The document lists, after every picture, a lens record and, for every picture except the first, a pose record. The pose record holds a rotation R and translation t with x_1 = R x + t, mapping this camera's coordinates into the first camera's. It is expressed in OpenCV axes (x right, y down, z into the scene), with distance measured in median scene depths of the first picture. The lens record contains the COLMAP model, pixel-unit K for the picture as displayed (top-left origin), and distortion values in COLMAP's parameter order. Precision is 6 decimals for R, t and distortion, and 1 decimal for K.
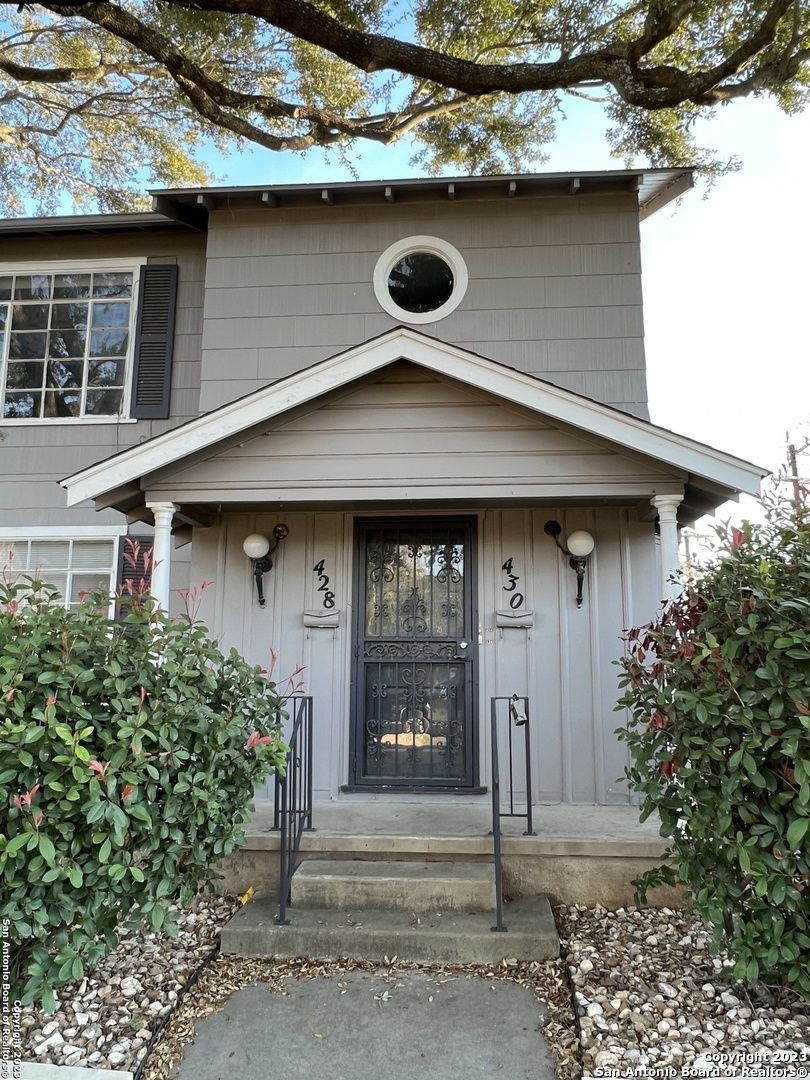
lens RADIAL K [[761.5, 0, 405.0], [0, 761.5, 540.0], [0, 0, 1]] dist [0.002522, 0.000379]
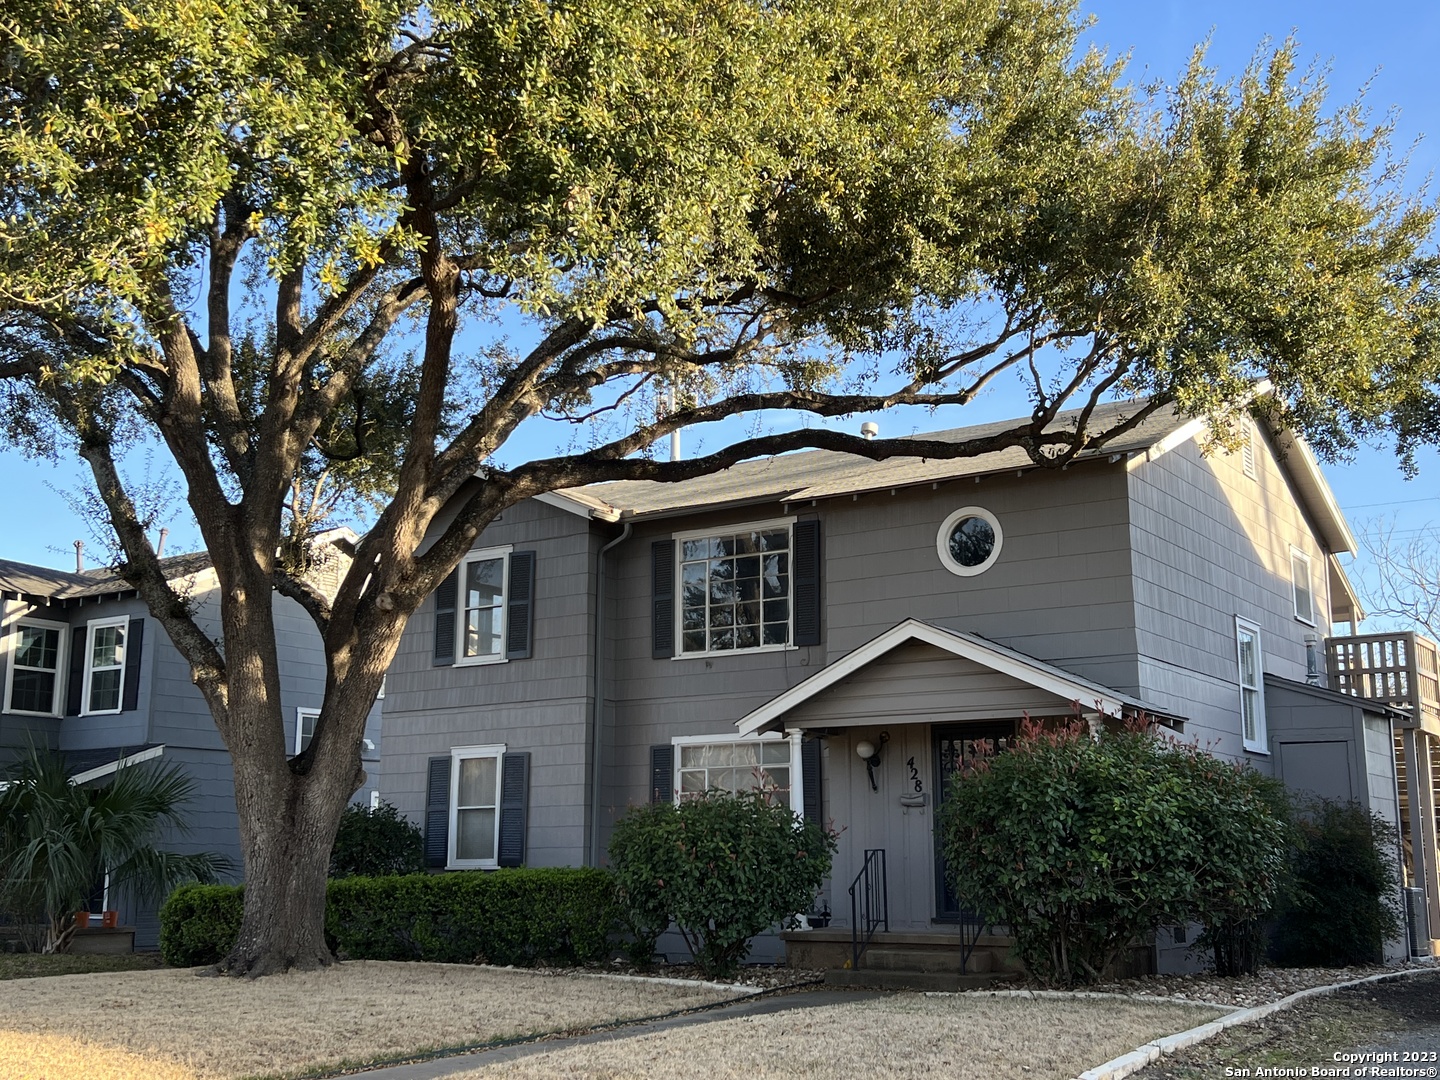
lens RADIAL K [[1622.0, 0, 720.0], [0, 1622.0, 540.0], [0, 0, 1]] dist [0.002686, 0.000032]
pose [[0.868840, -0.102148, -0.484441, 1.066638], [0.076191, 0.994415, -0.073032, -0.178799], [0.489196, 0.026543, 0.871770, -1.771825]]
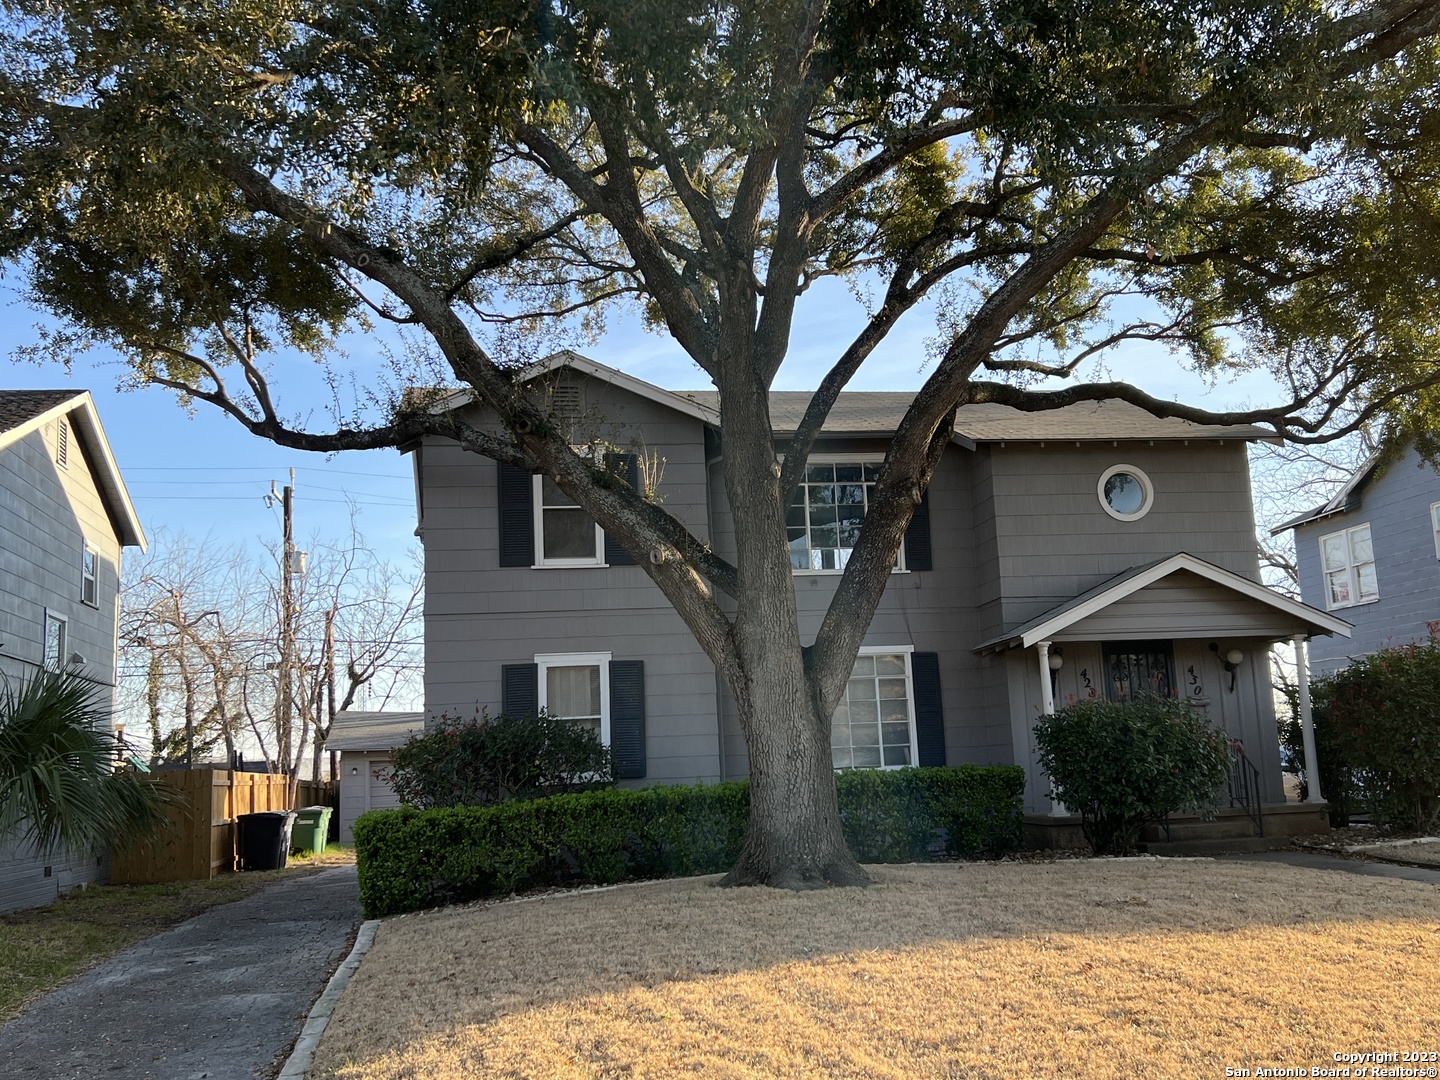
lens RADIAL K [[1427.6, 0, 720.0], [0, 1427.6, 540.0], [0, 0, 1]] dist [0.160058, -0.404824]
pose [[0.970410, -0.006594, 0.241373, -1.647060], [0.011349, 0.999768, -0.018317, -0.206845], [-0.241196, 0.020515, 0.970260, -1.871821]]
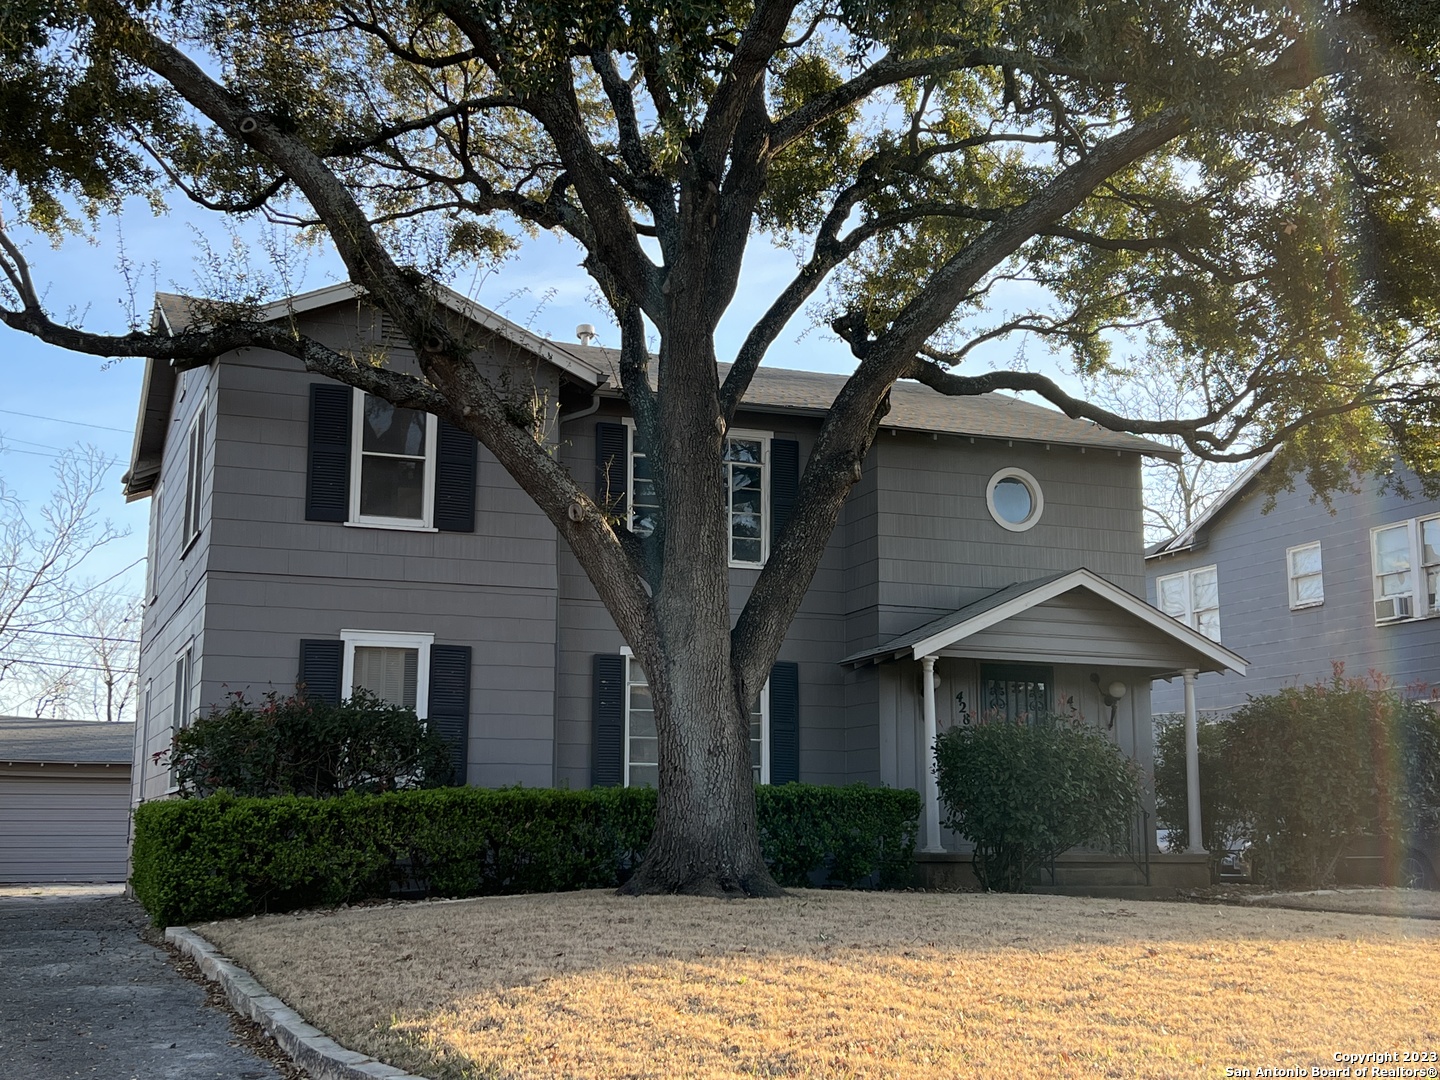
lens RADIAL K [[1765.5, 0, 720.0], [0, 1765.5, 540.0], [0, 0, 1]] dist [0.231208, -0.823520]
pose [[0.898171, 0.075133, 0.433179, -2.058409], [-0.066240, 0.997168, -0.035610, -0.113716], [-0.434628, 0.003290, 0.900604, -1.910531]]
